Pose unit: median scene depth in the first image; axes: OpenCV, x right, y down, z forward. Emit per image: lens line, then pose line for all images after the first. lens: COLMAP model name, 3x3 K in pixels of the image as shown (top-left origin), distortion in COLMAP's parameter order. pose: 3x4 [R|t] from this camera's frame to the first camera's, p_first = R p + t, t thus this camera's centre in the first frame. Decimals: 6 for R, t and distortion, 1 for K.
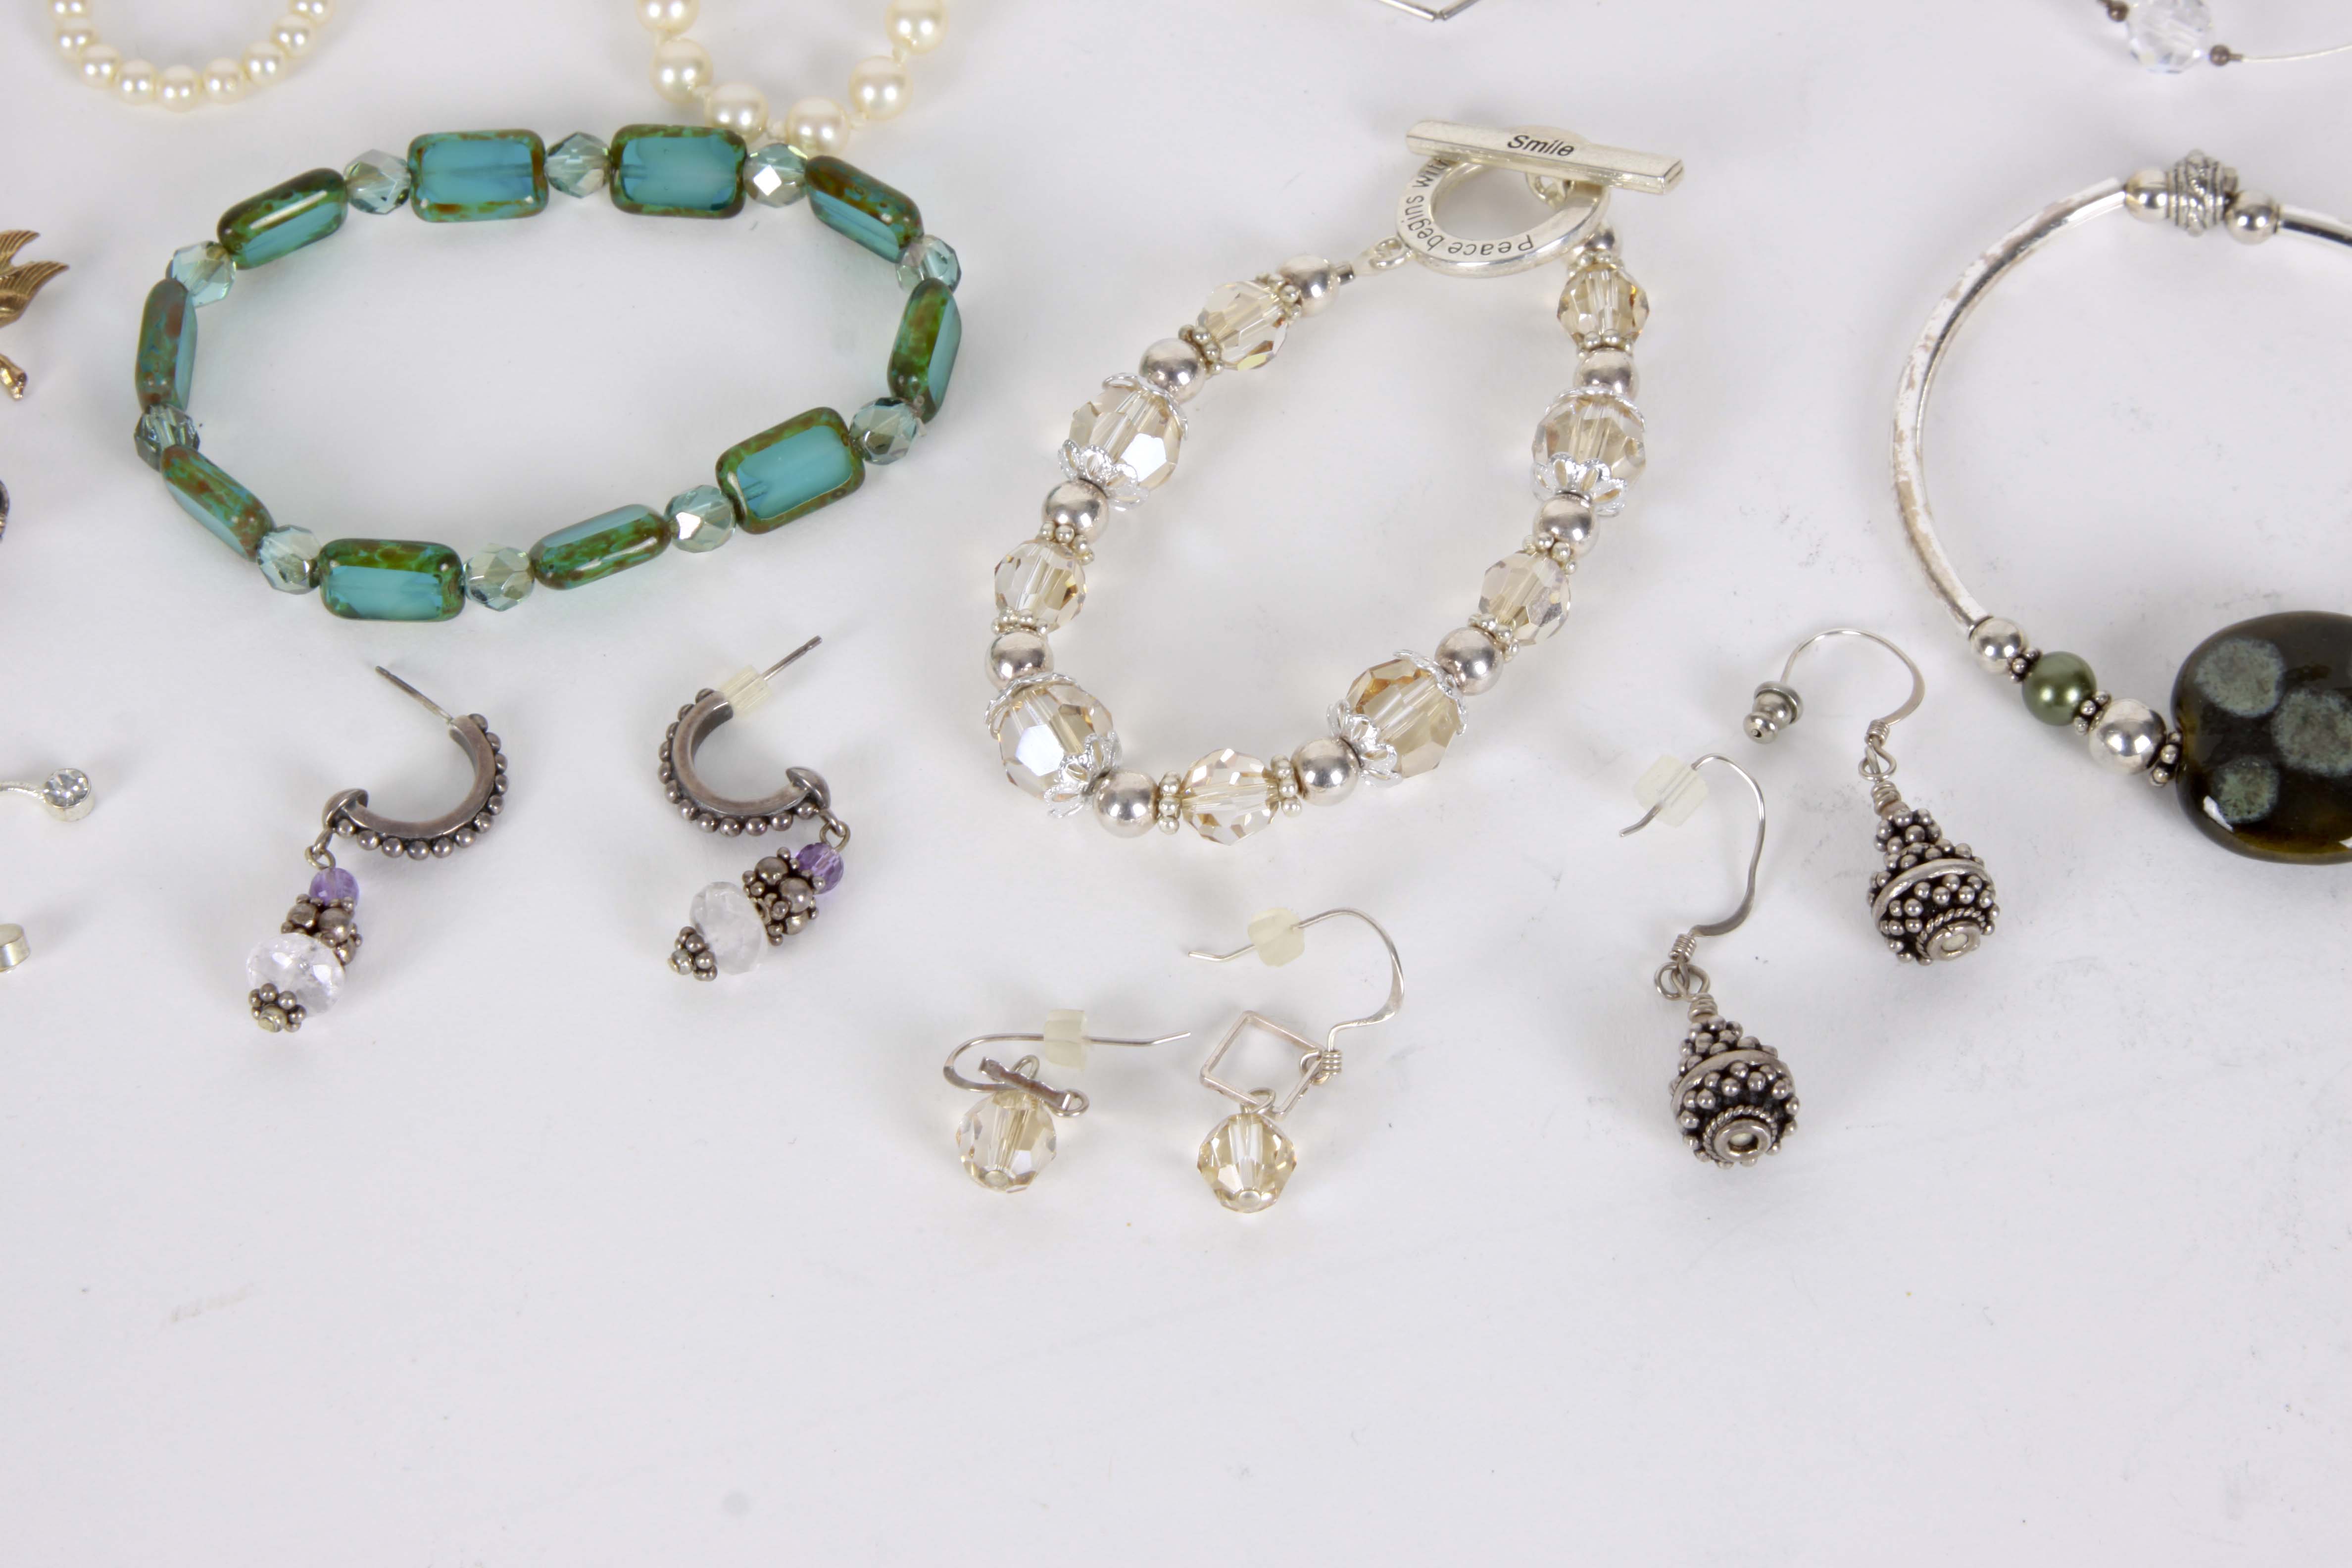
lens RADIAL K [[6128.7, 0, 1176.0], [0, 6128.7, 784.0], [0, 0, 1]] dist [0.104204, 0.250553]
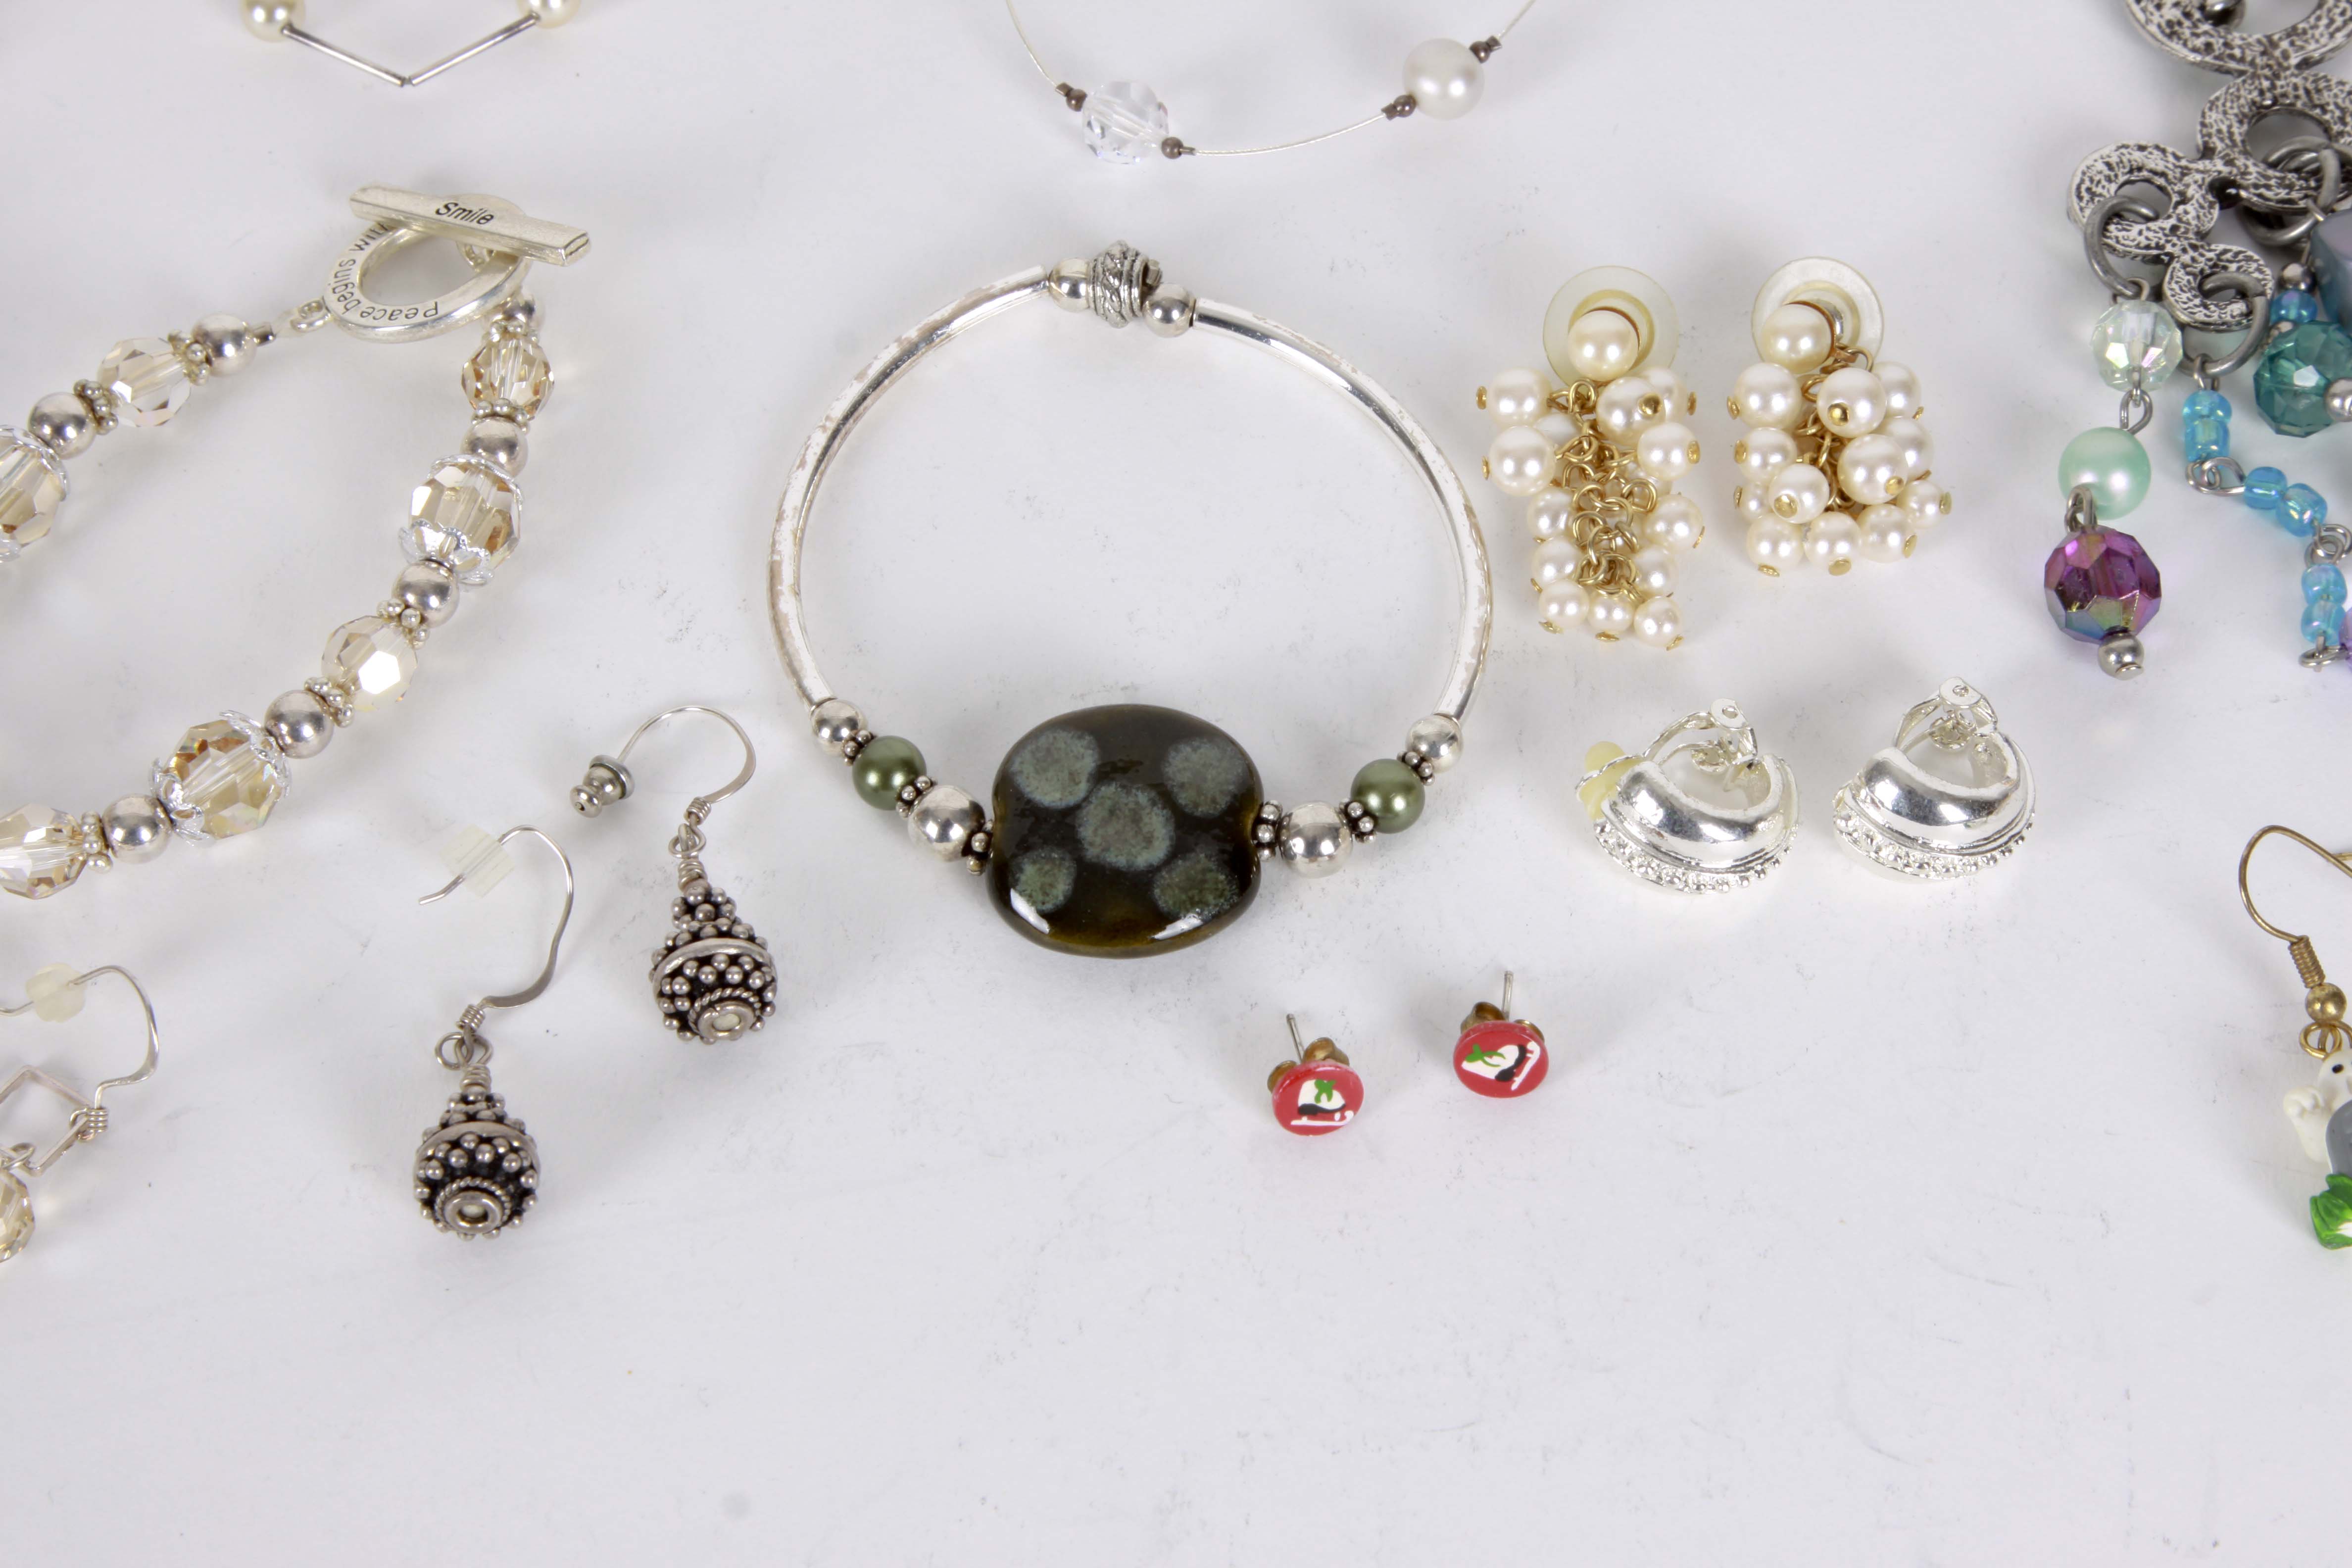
lens RADIAL K [[6128.7, 0, 1176.0], [0, 6128.7, 784.0], [0, 0, 1]] dist [0.104204, 0.250553]
pose [[0.997639, 0.036303, -0.058306, 0.243962], [-0.037079, 0.999237, -0.012288, -0.003183], [0.057815, 0.014420, 0.998223, 0.008759]]
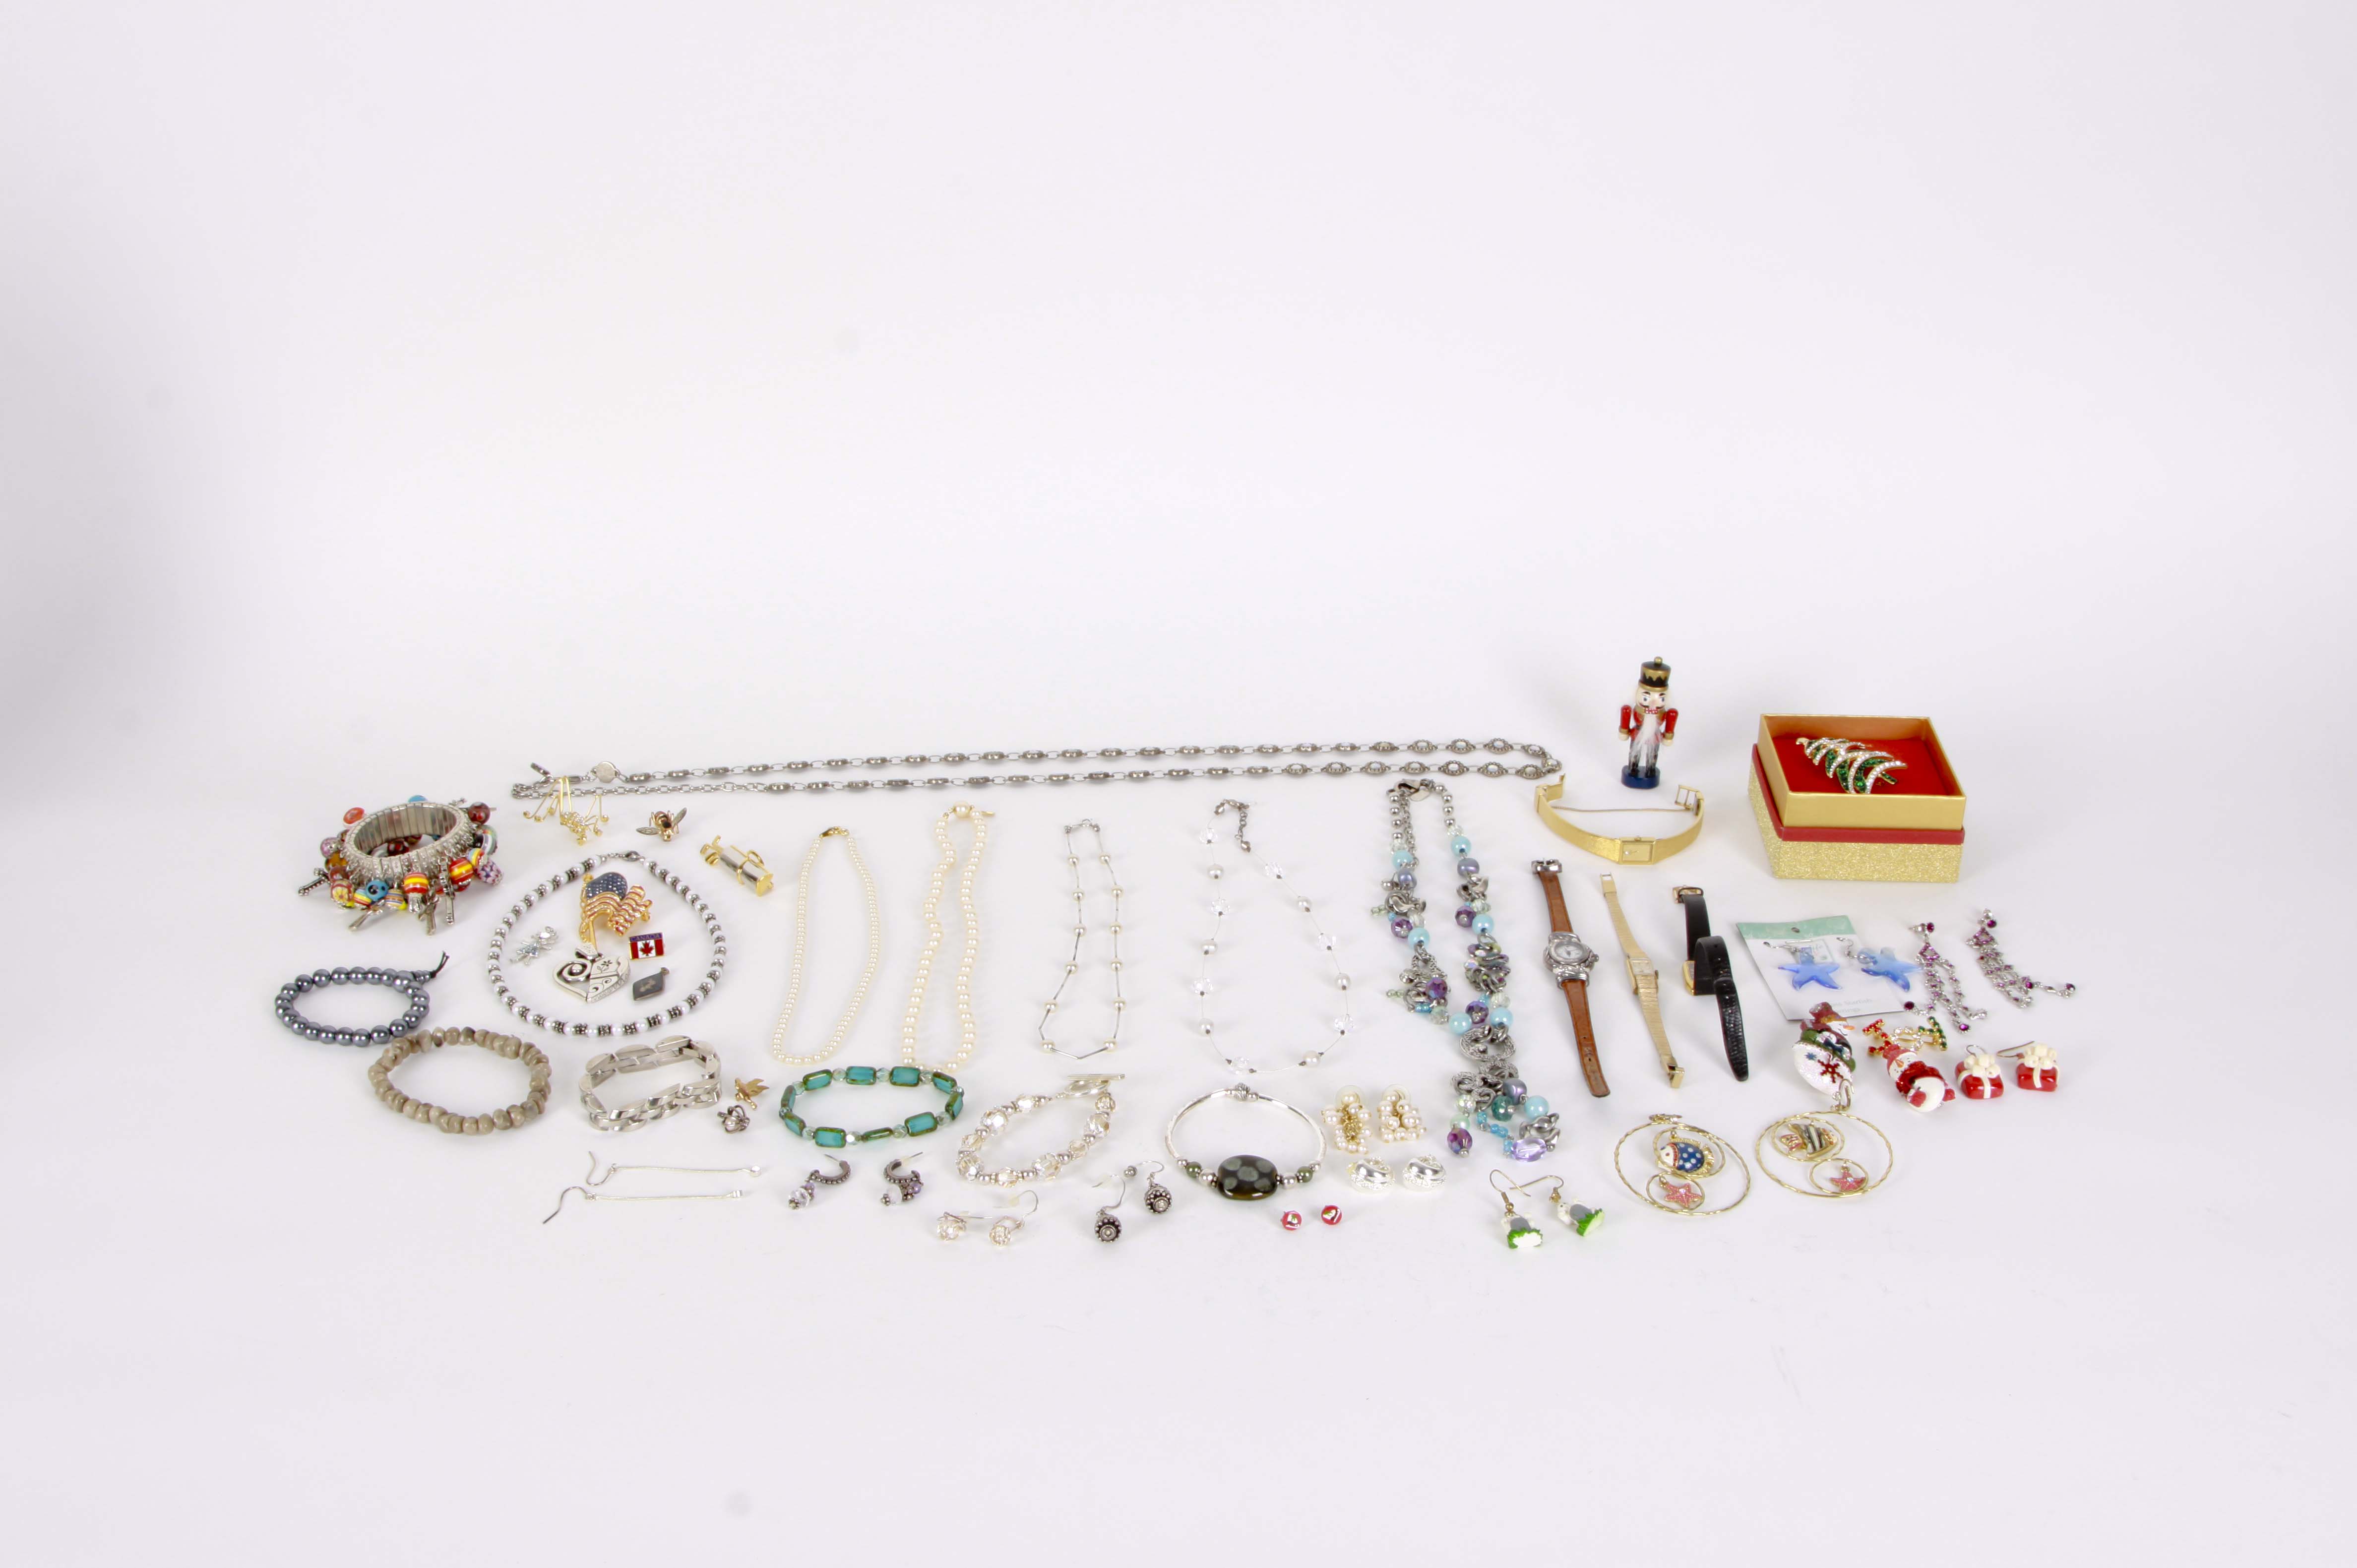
lens RADIAL K [[2607.7, 0, 1209.7], [0, 2607.7, 732.7], [0, 0, 1]] dist [-0.136770, 0.031723]
pose [[0.998879, 0.031695, -0.035165, 0.208267], [-0.045204, 0.859226, -0.509595, 0.668192], [0.014063, 0.510614, 0.859695, -0.788102]]
